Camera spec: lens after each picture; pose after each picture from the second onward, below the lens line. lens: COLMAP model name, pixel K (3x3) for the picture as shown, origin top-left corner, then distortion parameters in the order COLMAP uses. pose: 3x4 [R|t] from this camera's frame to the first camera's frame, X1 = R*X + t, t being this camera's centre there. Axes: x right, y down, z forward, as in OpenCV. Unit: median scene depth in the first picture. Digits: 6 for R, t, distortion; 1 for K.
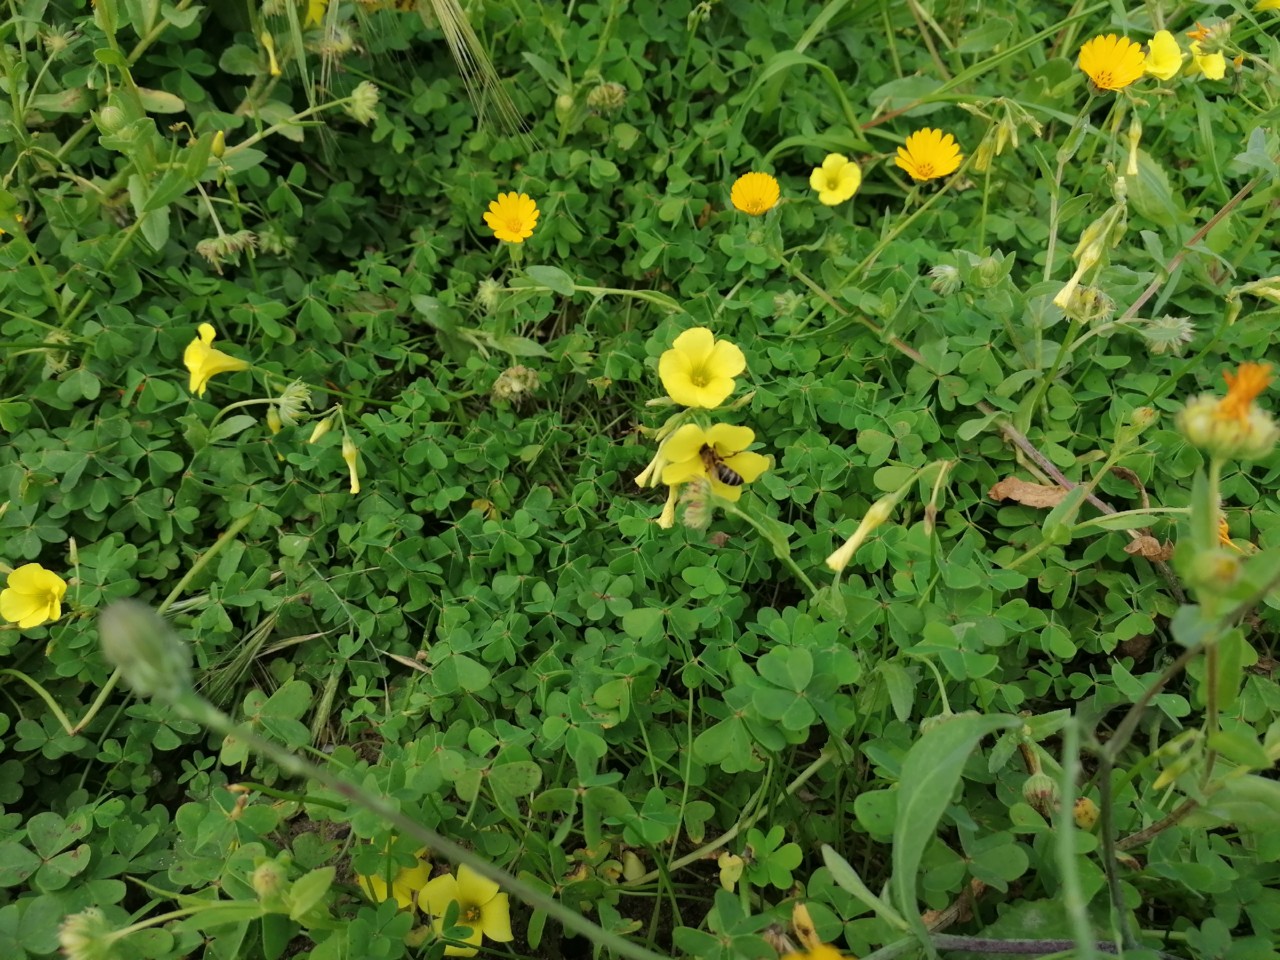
lens RADIAL K [[963.1, 0, 630.5], [0, 963.1, 479.5], [0, 0, 1]] dist [0.078628, -0.125046]
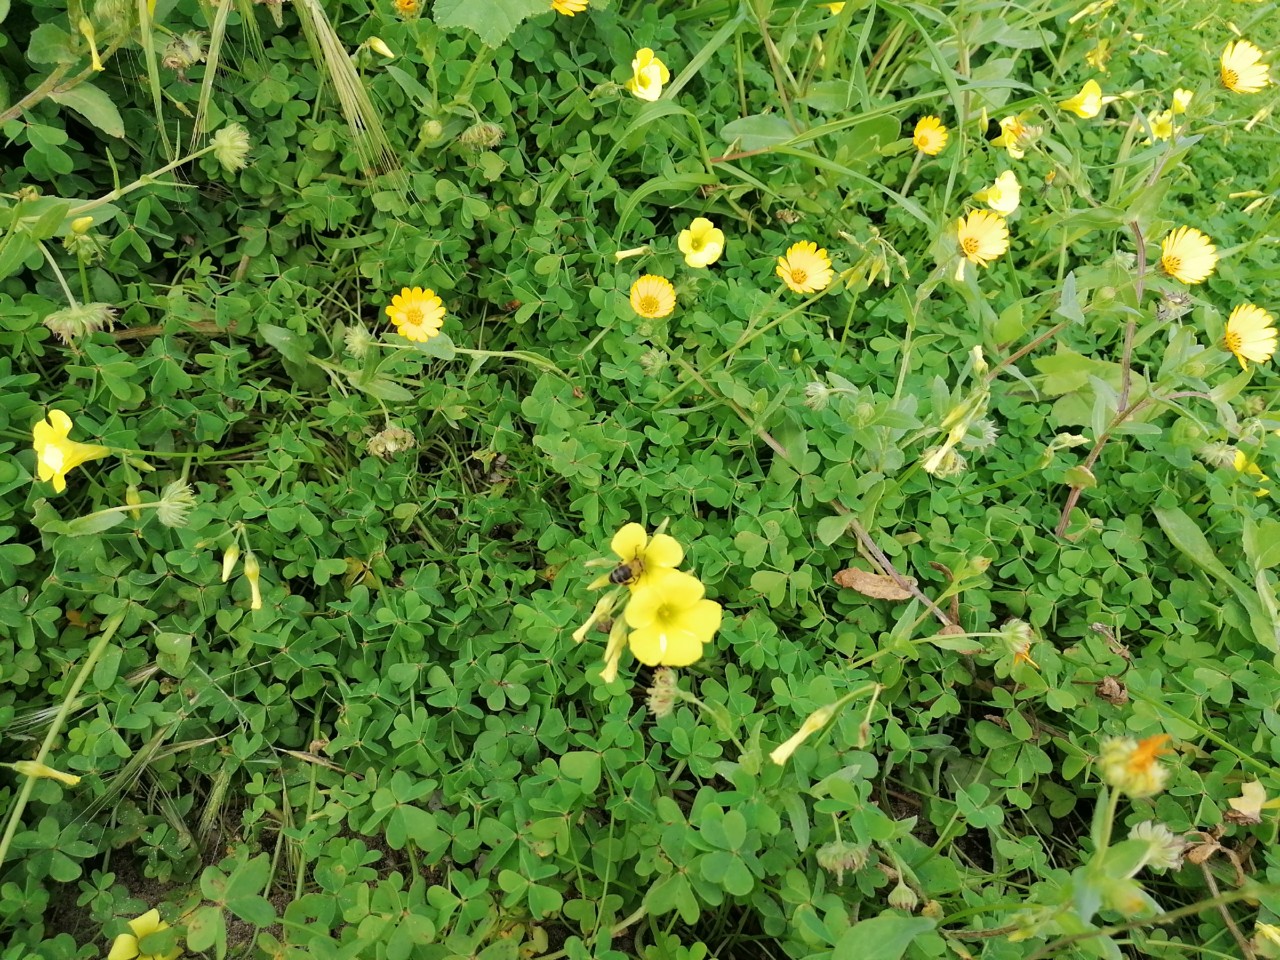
lens RADIAL K [[963.1, 0, 630.5], [0, 963.1, 479.5], [0, 0, 1]] dist [0.078628, -0.125046]
pose [[0.959670, 0.003695, 0.281103, -0.181401], [-0.051818, 0.985106, 0.163954, -0.266486], [-0.276310, -0.171908, 0.945569, -0.006163]]
